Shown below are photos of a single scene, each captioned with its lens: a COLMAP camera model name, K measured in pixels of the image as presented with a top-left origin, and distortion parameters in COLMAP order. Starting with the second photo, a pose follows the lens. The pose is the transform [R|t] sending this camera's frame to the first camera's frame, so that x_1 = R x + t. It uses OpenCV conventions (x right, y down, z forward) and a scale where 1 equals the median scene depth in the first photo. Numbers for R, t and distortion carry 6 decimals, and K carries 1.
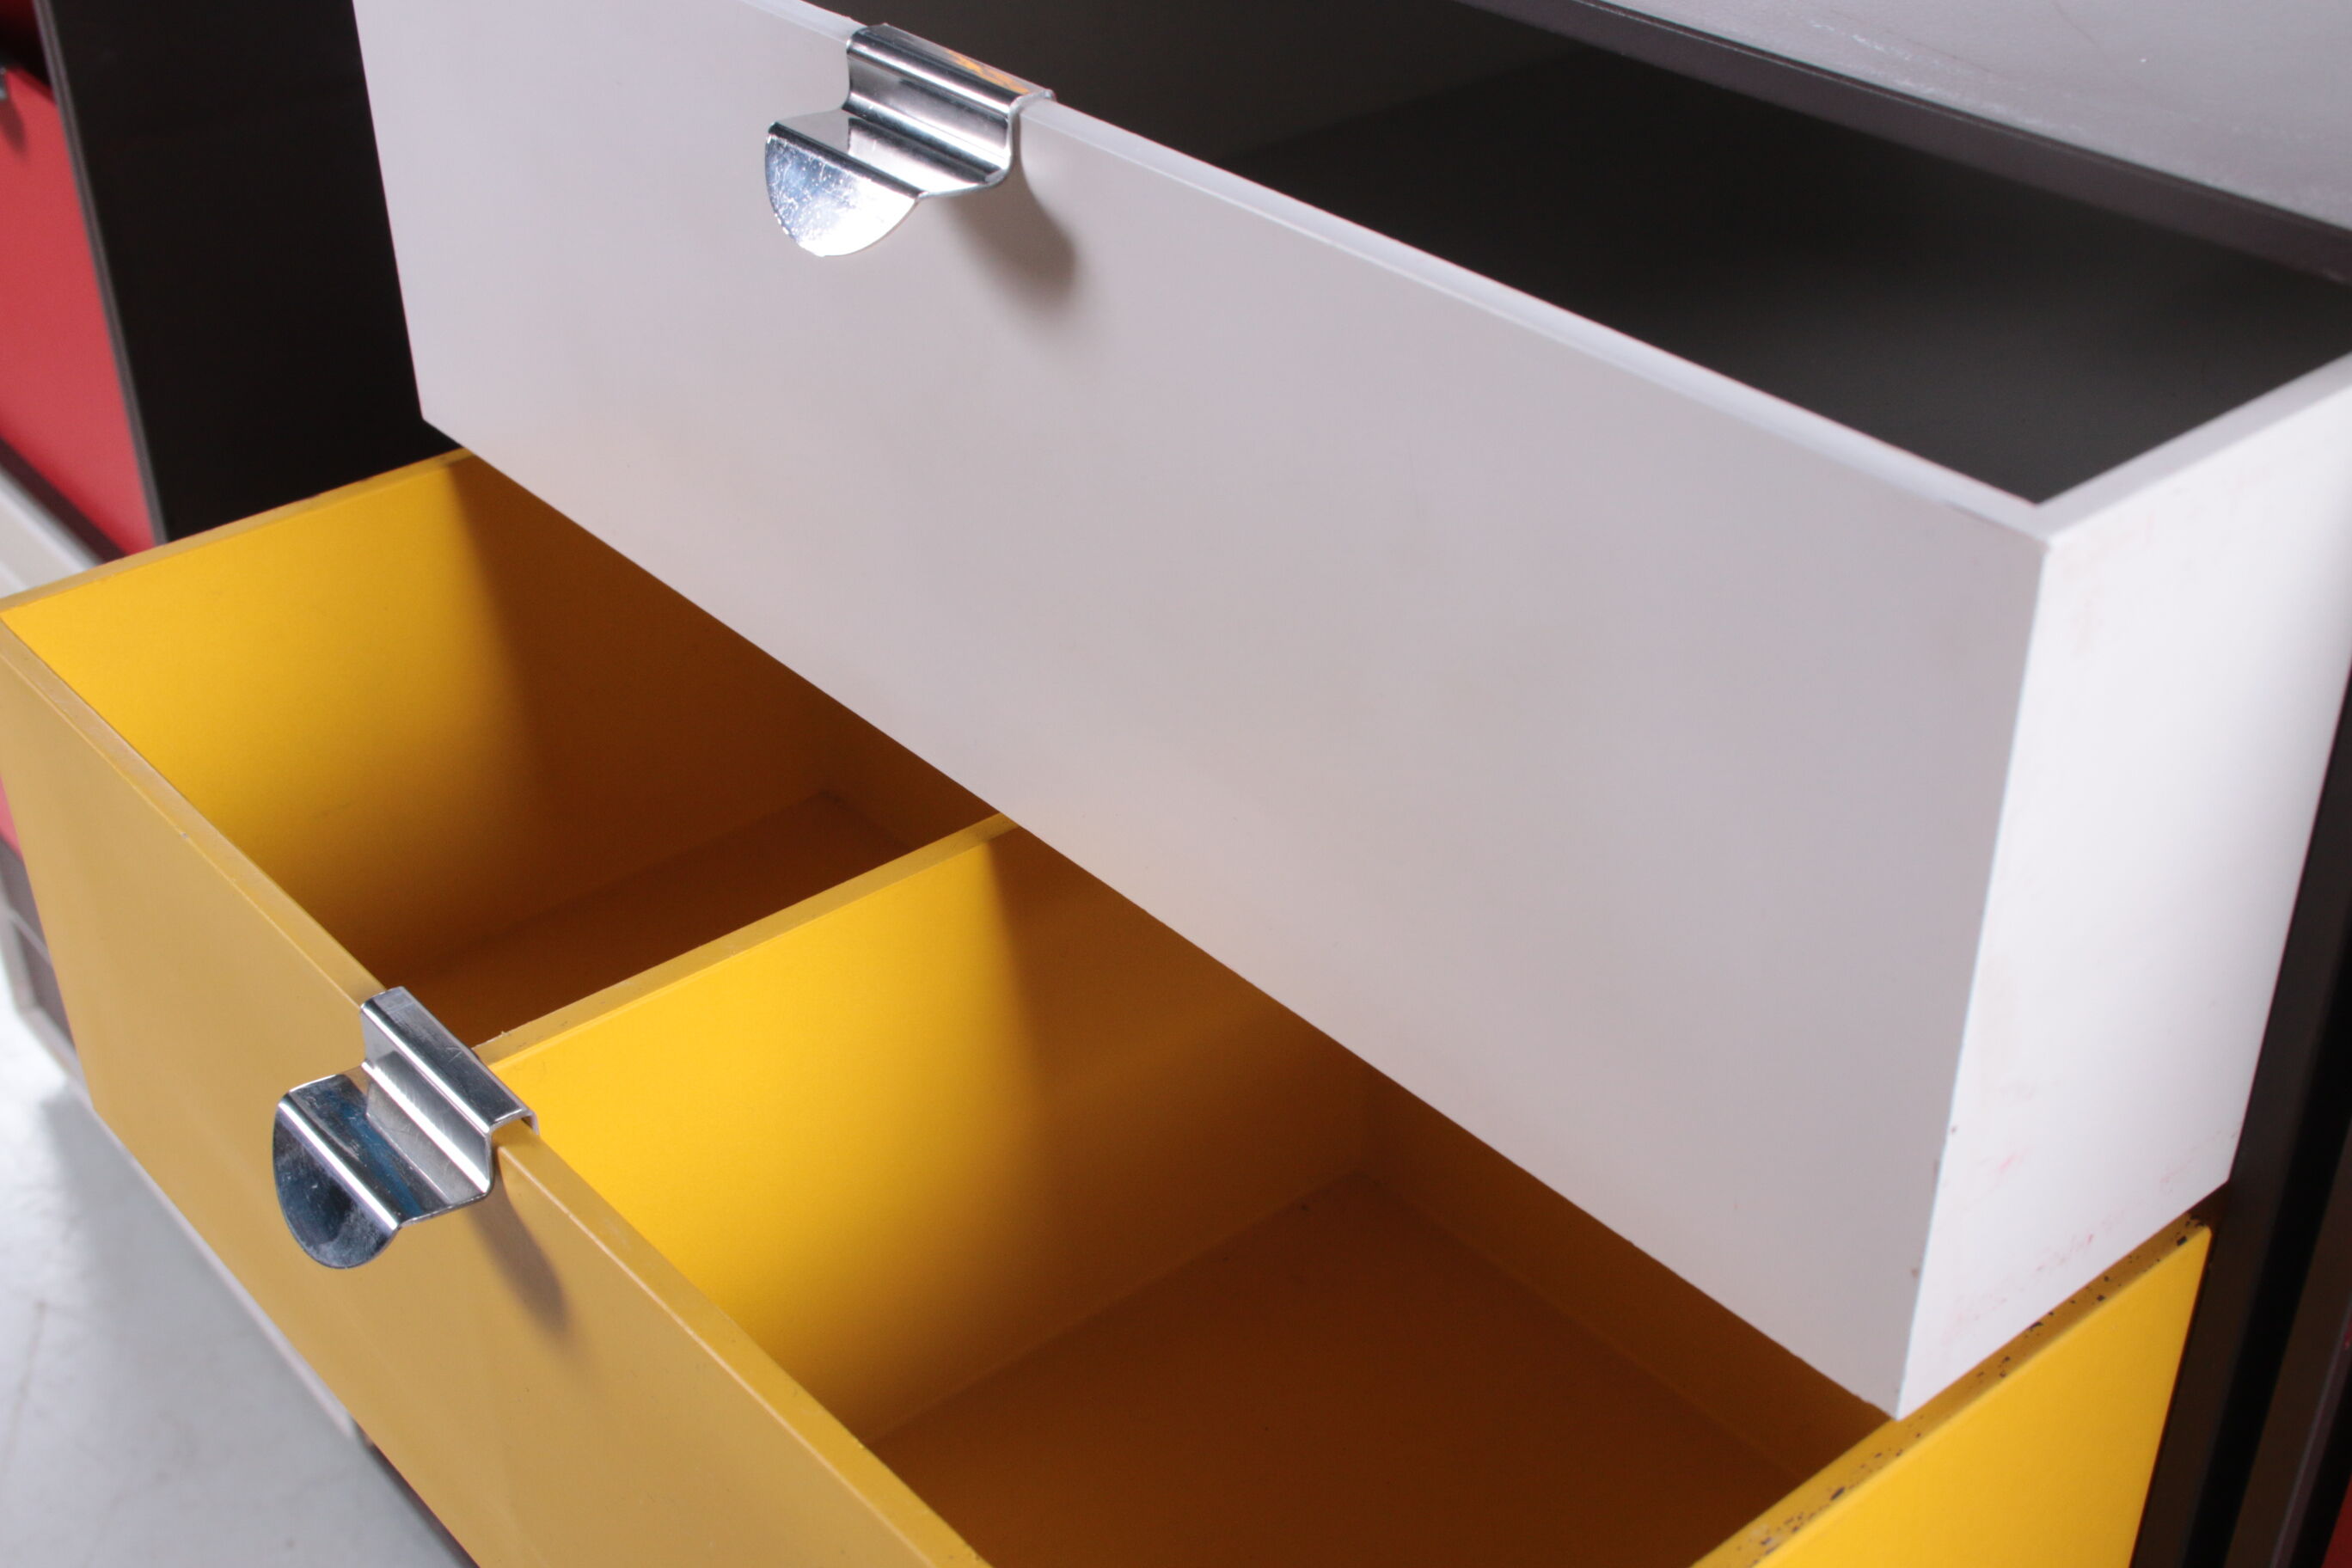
lens RADIAL K [[2868.3, 0, 1176.0], [0, 2868.3, 784.0], [0, 0, 1]] dist [-0.014643, -0.006751]
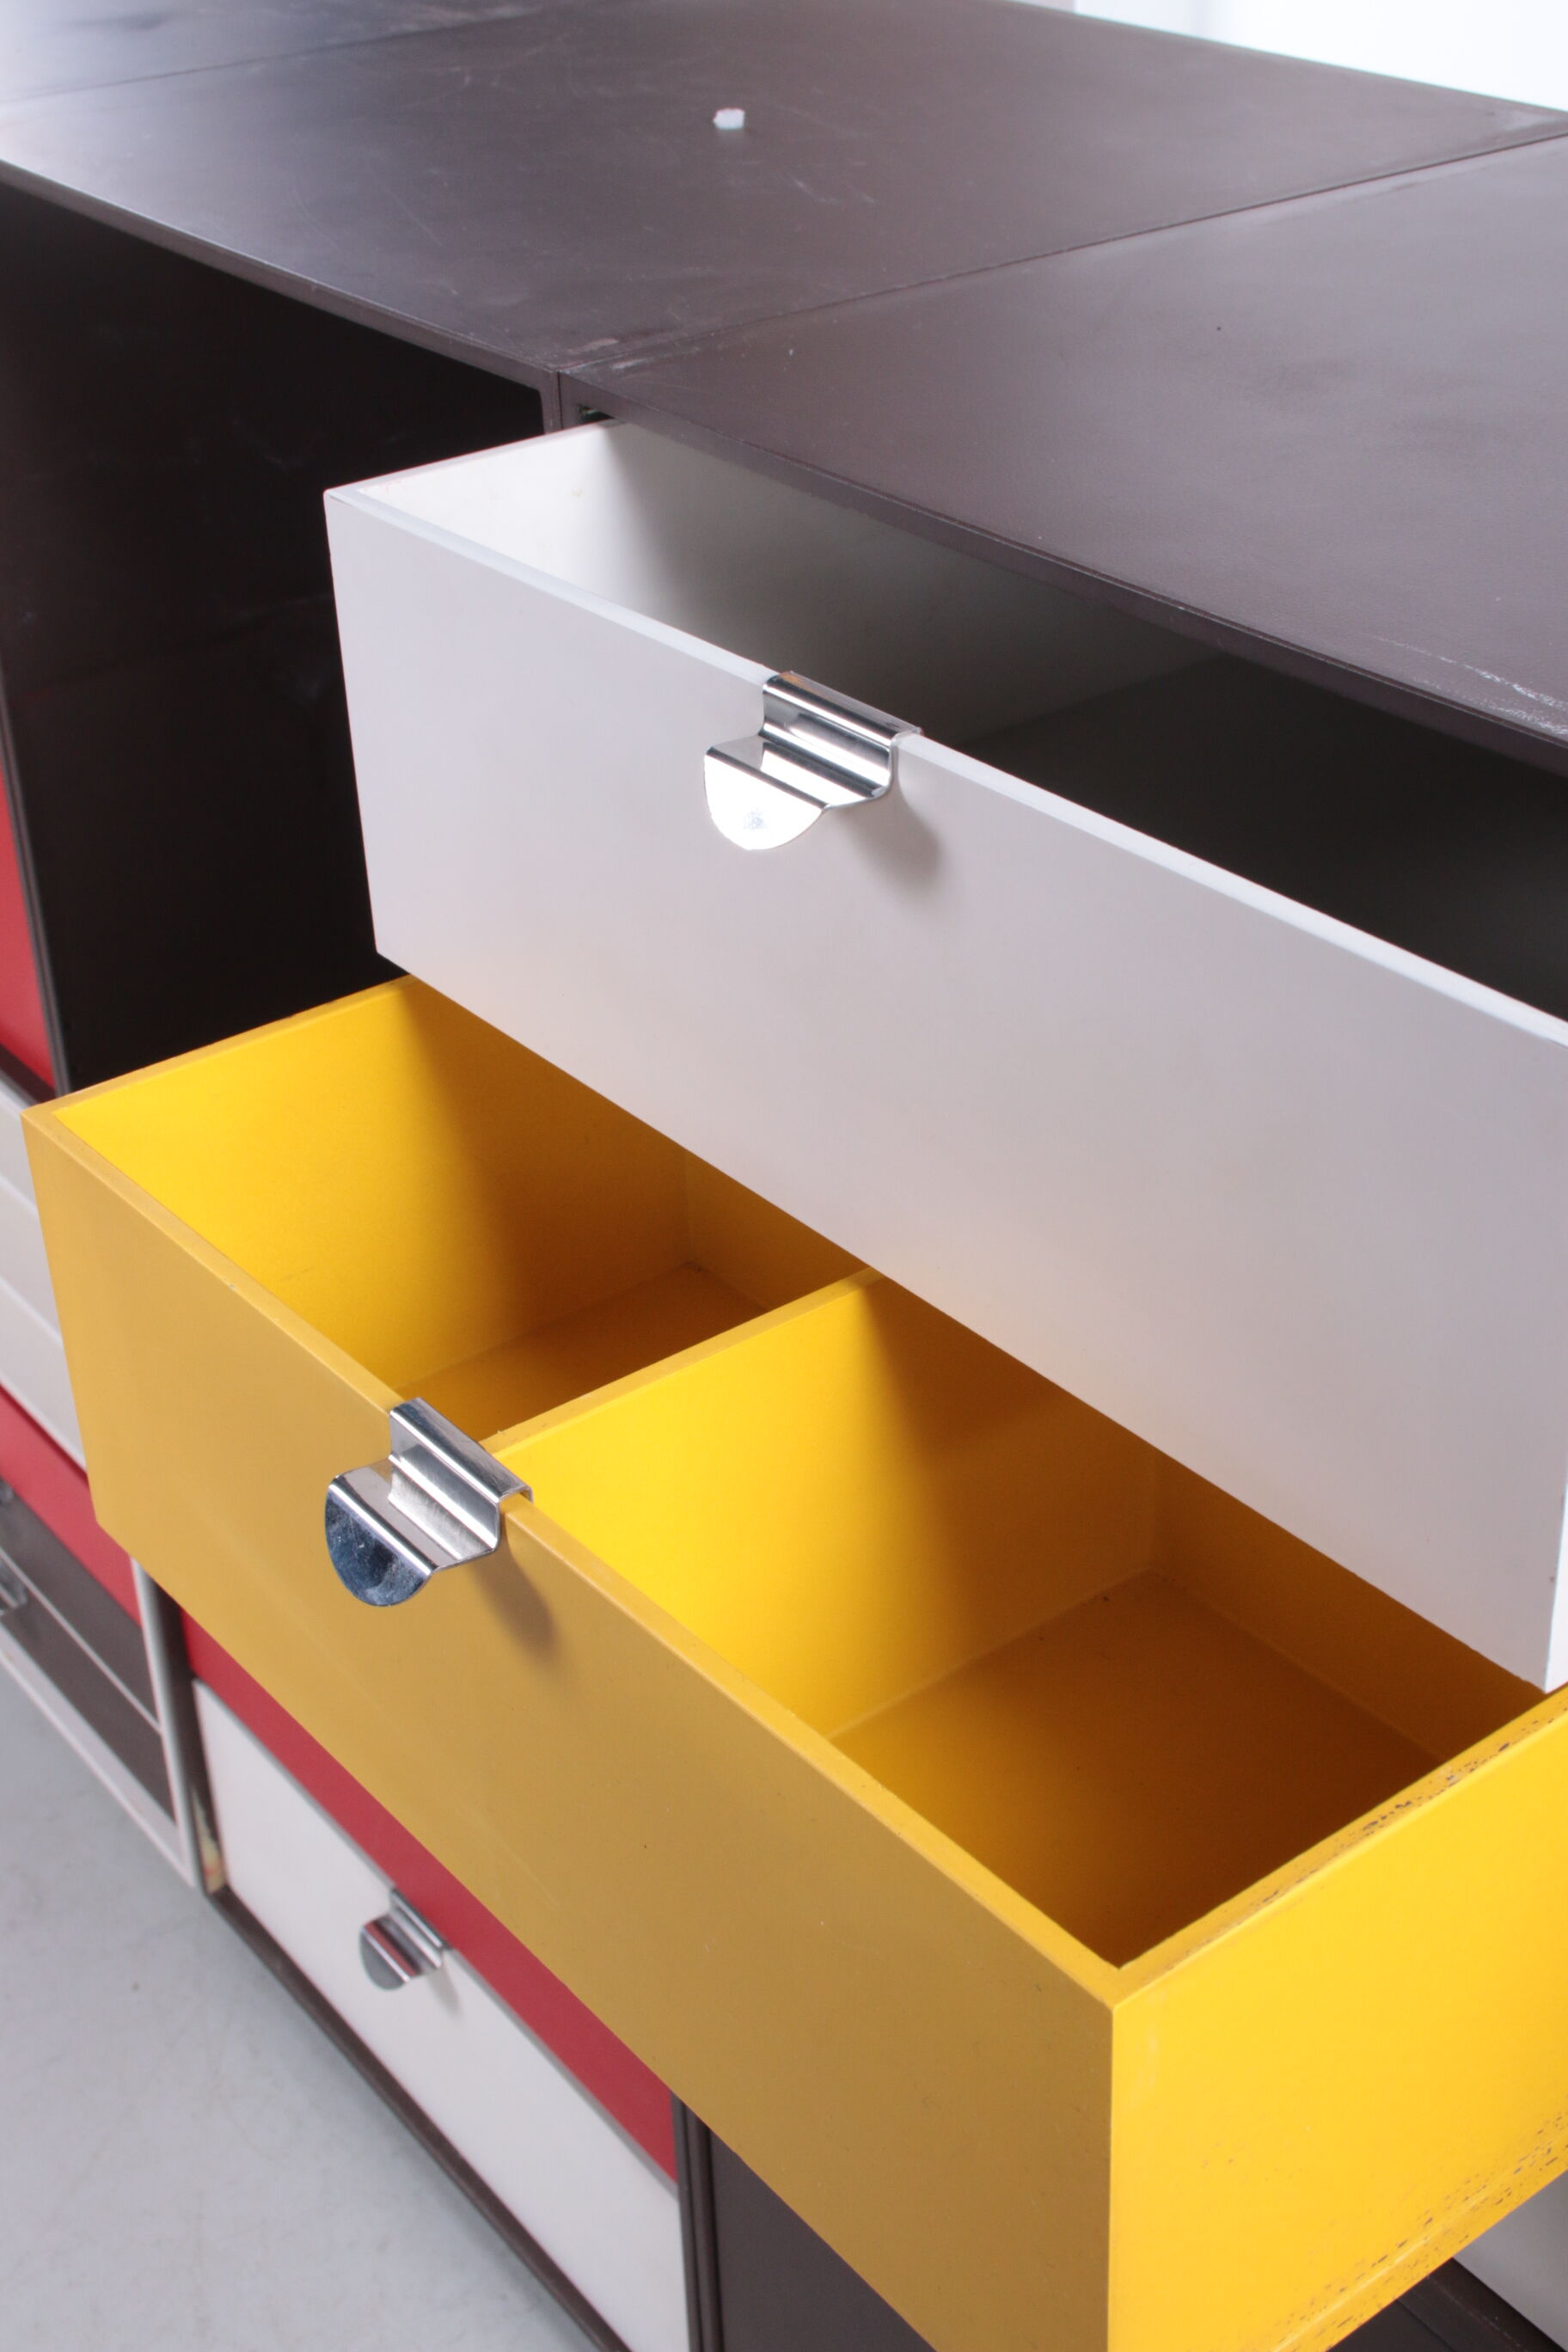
lens RADIAL K [[3218.8, 0, 790.1], [0, 3218.8, 1115.3], [0, 0, 1]] dist [0.009170, 0.003257]
pose [[0.999028, -0.003669, -0.043937, -0.036853], [0.001261, 0.998502, -0.054699, 0.023453], [0.044072, 0.054590, 0.997536, -0.491661]]
